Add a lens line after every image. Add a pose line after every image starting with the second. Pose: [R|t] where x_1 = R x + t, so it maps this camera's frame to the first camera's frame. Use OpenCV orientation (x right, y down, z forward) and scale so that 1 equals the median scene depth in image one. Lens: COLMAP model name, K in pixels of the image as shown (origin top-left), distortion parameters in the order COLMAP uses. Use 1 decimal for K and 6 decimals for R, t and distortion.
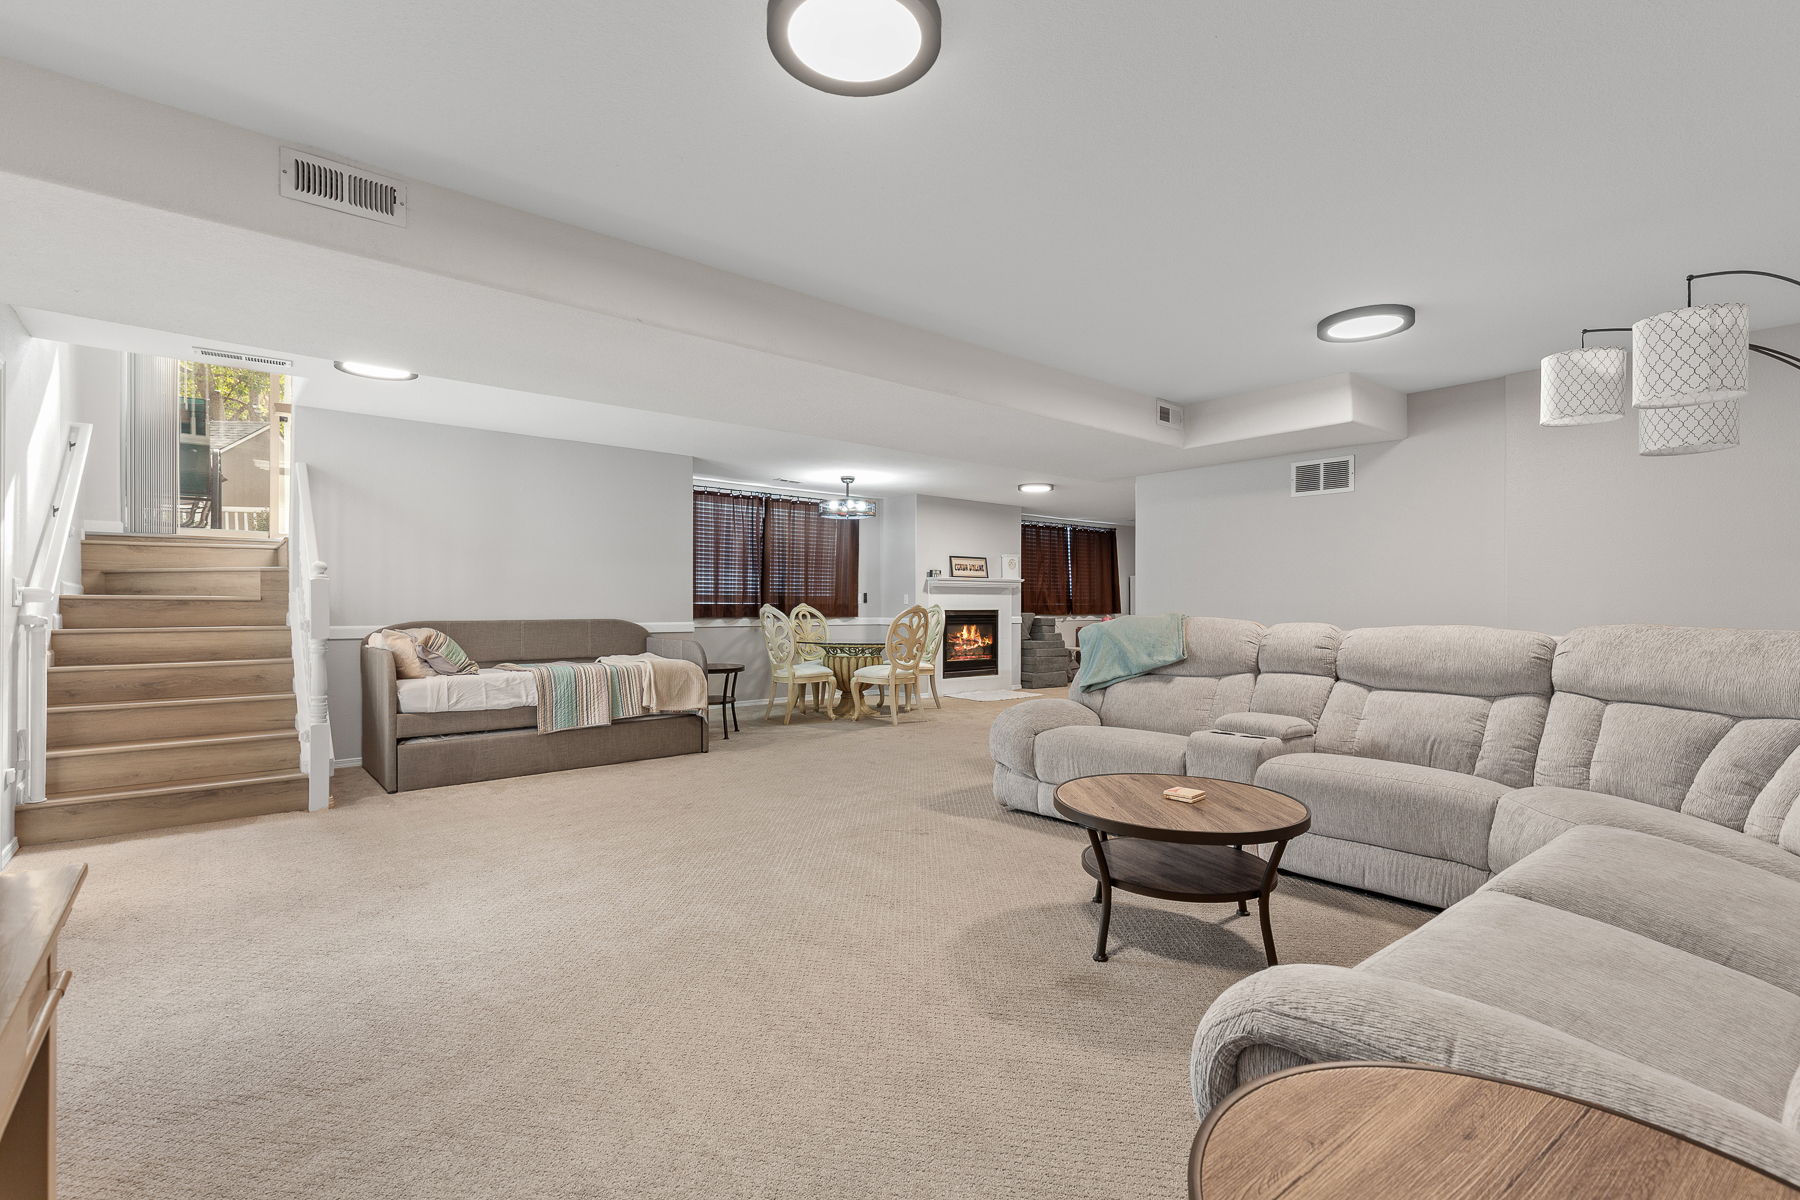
lens RADIAL K [[825.8, 0, 900.2], [0, 825.8, 606.6], [0, 0, 1]] dist [0.003911, 0.000026]
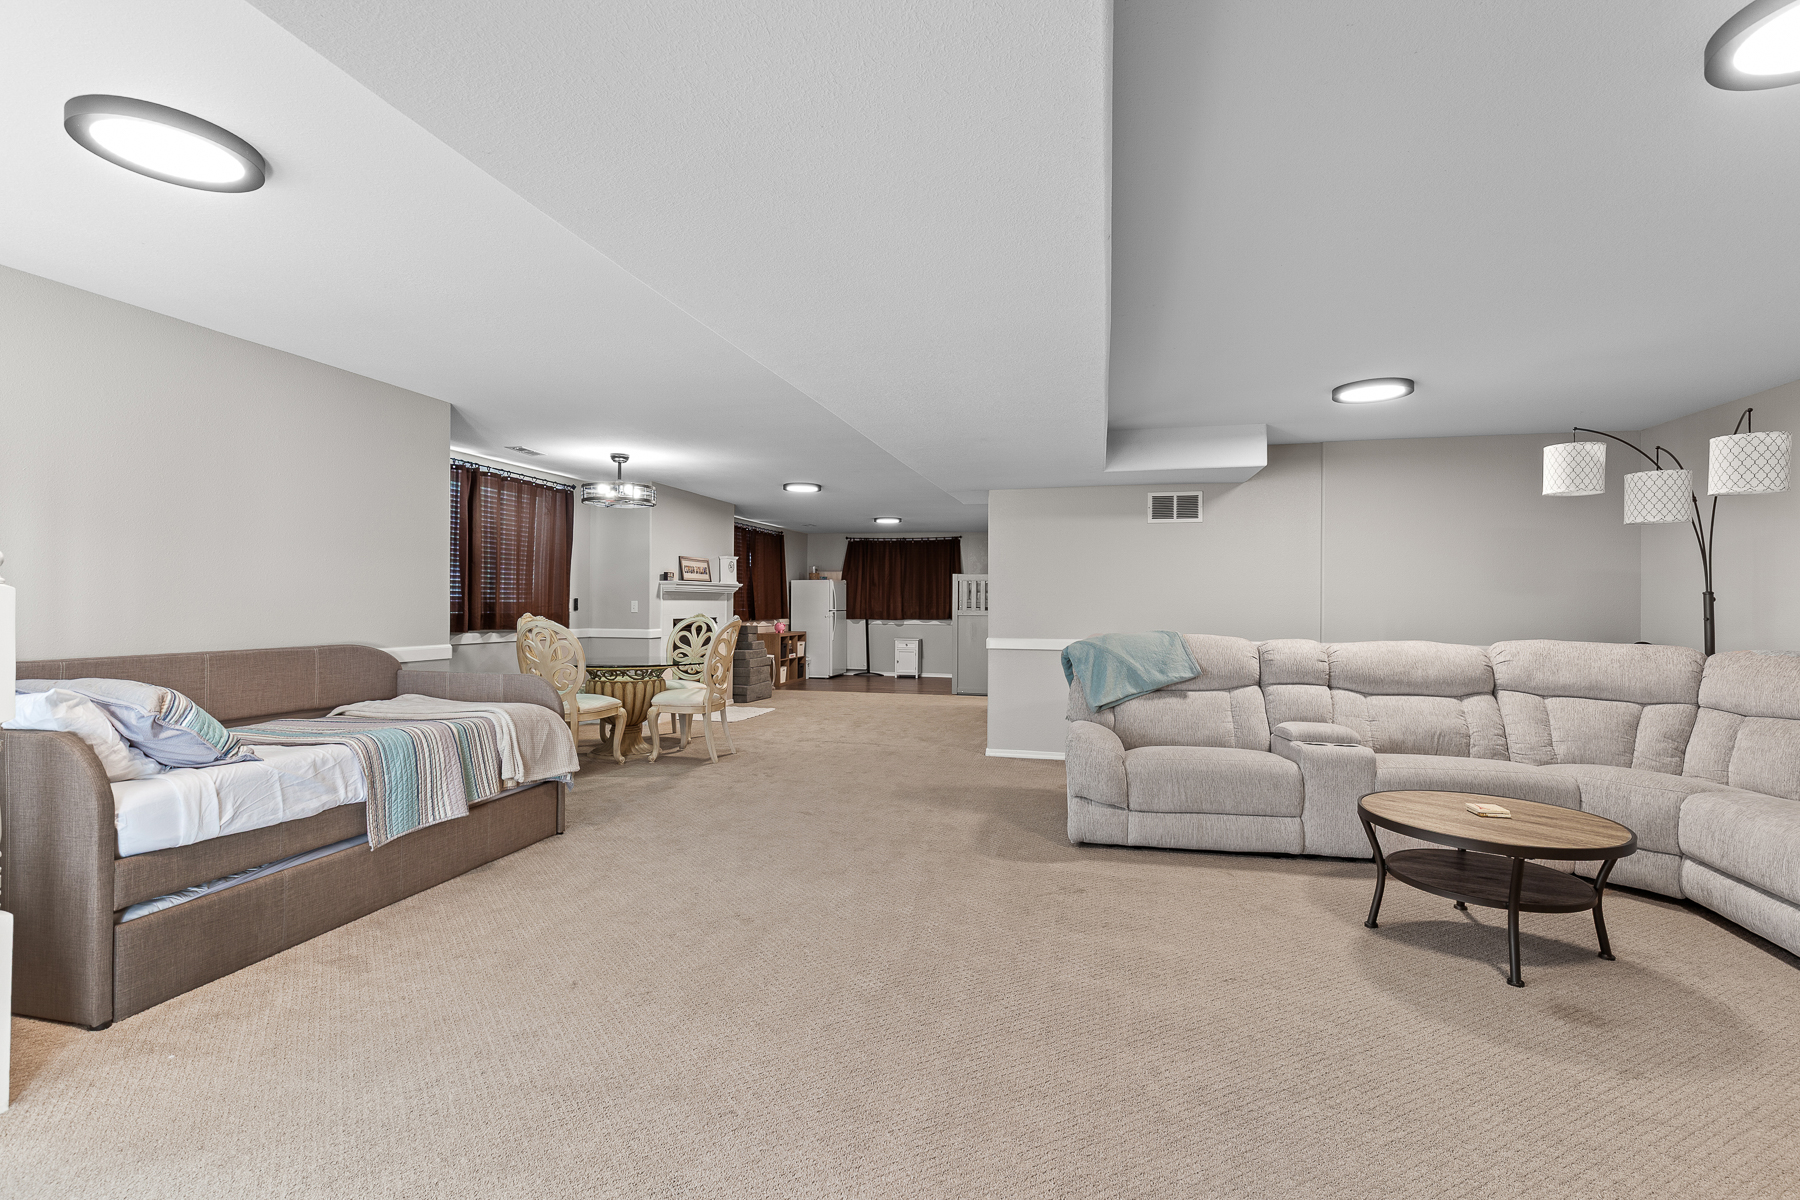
lens RADIAL K [[825.8, 0, 900.1], [0, 825.8, 595.2], [0, 0, 1]] dist [0.003911, 0.000026]
pose [[0.807449, 0.008055, 0.589882, -0.480183], [-0.002188, 0.999941, -0.010660, -0.021394], [-0.589933, 0.007316, 0.807419, 0.300791]]
